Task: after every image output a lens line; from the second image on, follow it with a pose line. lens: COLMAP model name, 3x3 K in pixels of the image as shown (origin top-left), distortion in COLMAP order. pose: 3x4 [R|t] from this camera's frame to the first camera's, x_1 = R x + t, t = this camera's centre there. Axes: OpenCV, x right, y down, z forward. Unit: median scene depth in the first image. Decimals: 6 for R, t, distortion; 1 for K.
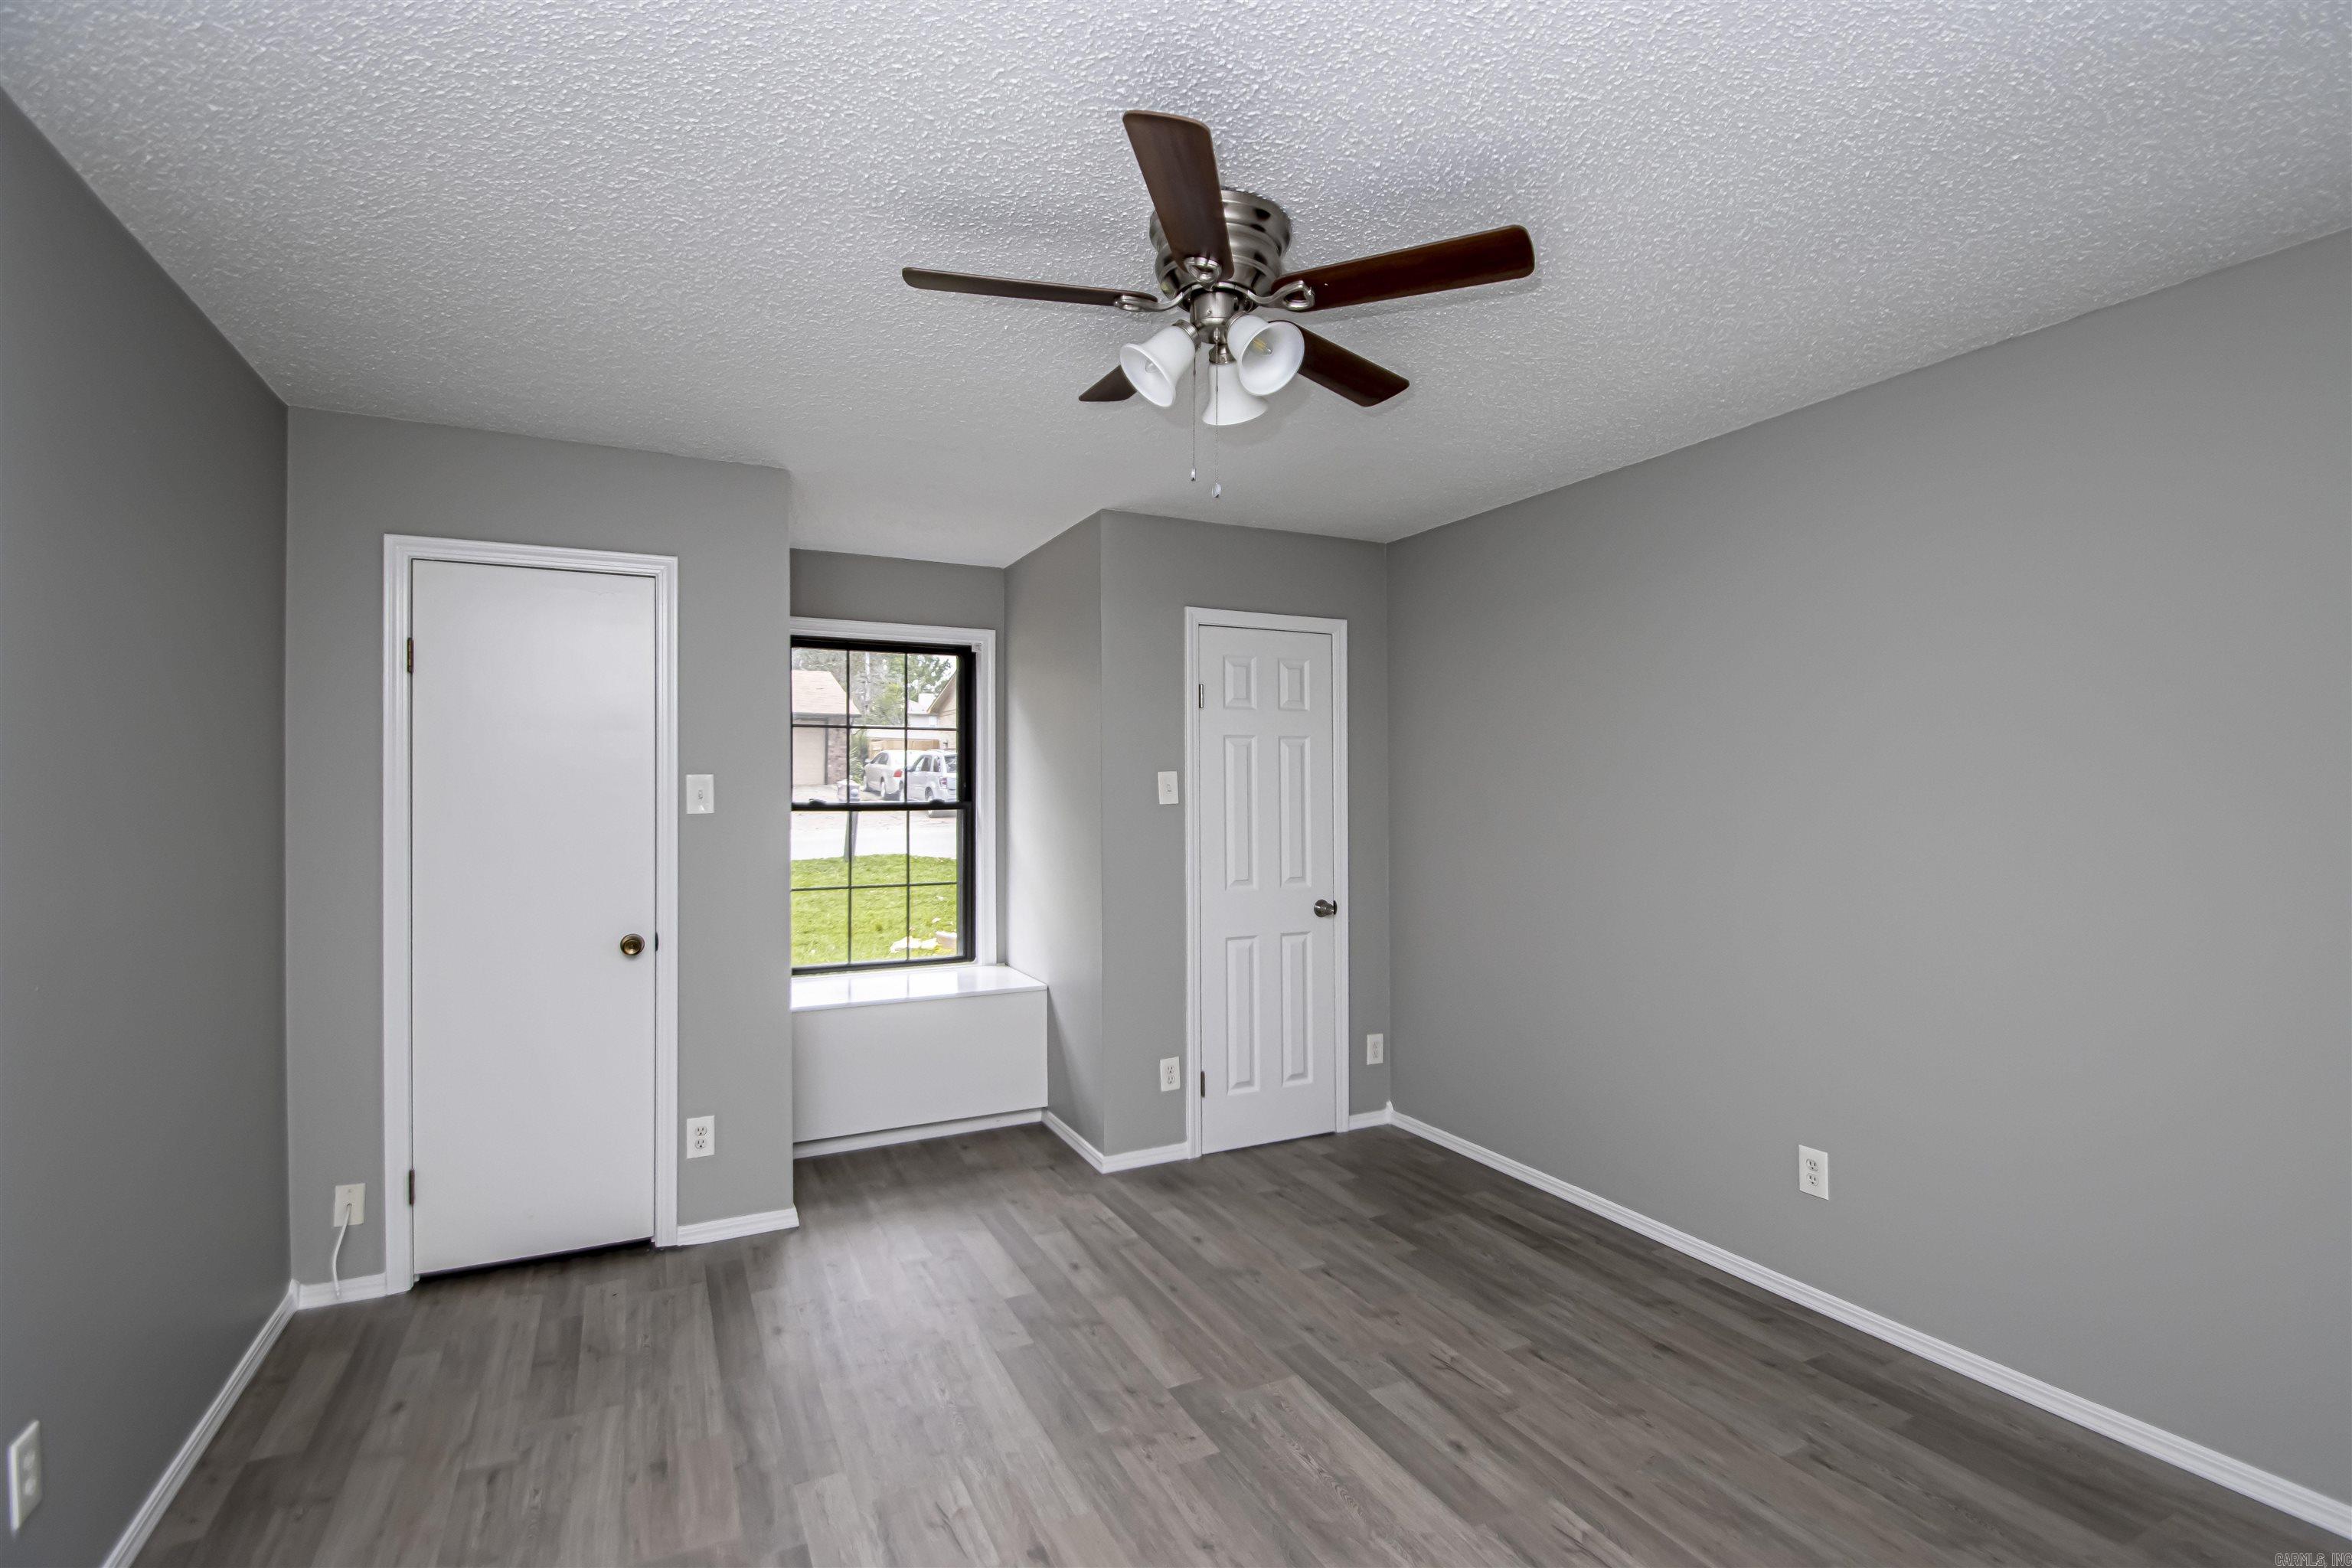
lens RADIAL K [[1086.5, 0, 1195.2], [0, 1086.5, 786.2], [0, 0, 1]] dist [0.002088, -0.012890]
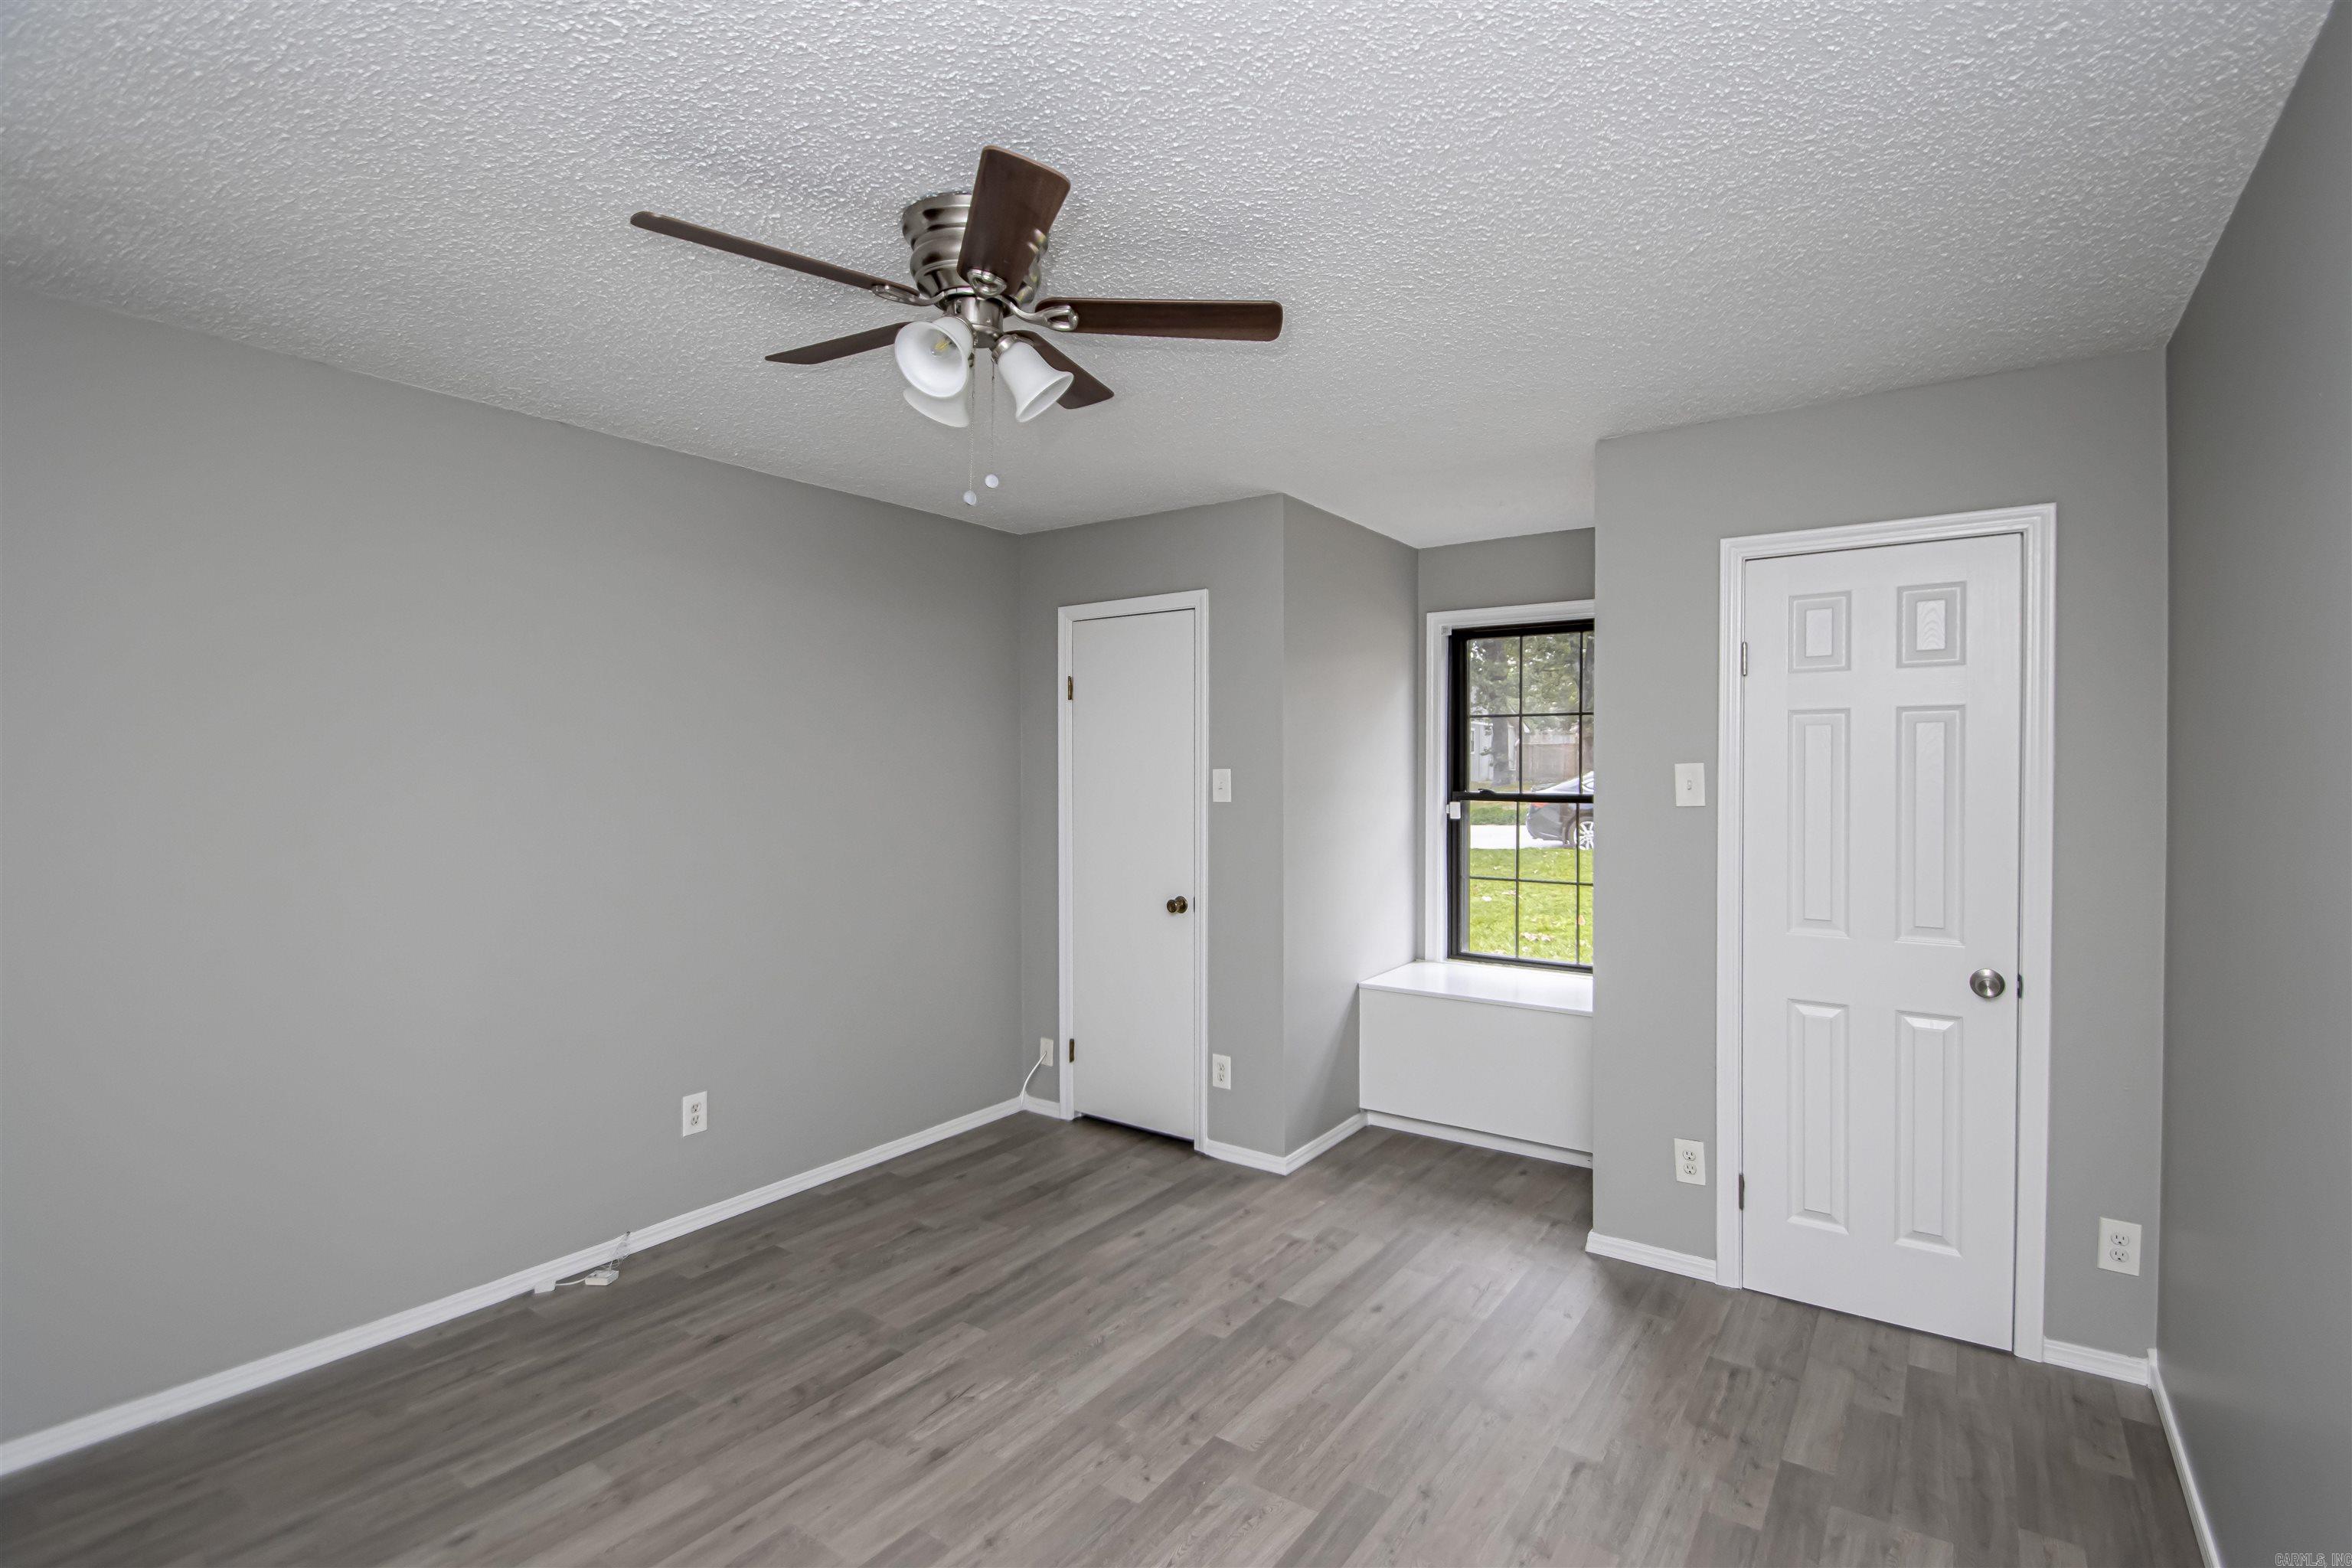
lens RADIAL K [[1086.5, 0, 1195.2], [0, 1086.5, 786.2], [0, 0, 1]] dist [0.002088, -0.012890]
pose [[0.467020, 0.017445, -0.884075, 0.588209], [0.001841, 0.999784, 0.020701, -0.016783], [0.884245, -0.011295, 0.466887, 0.418810]]
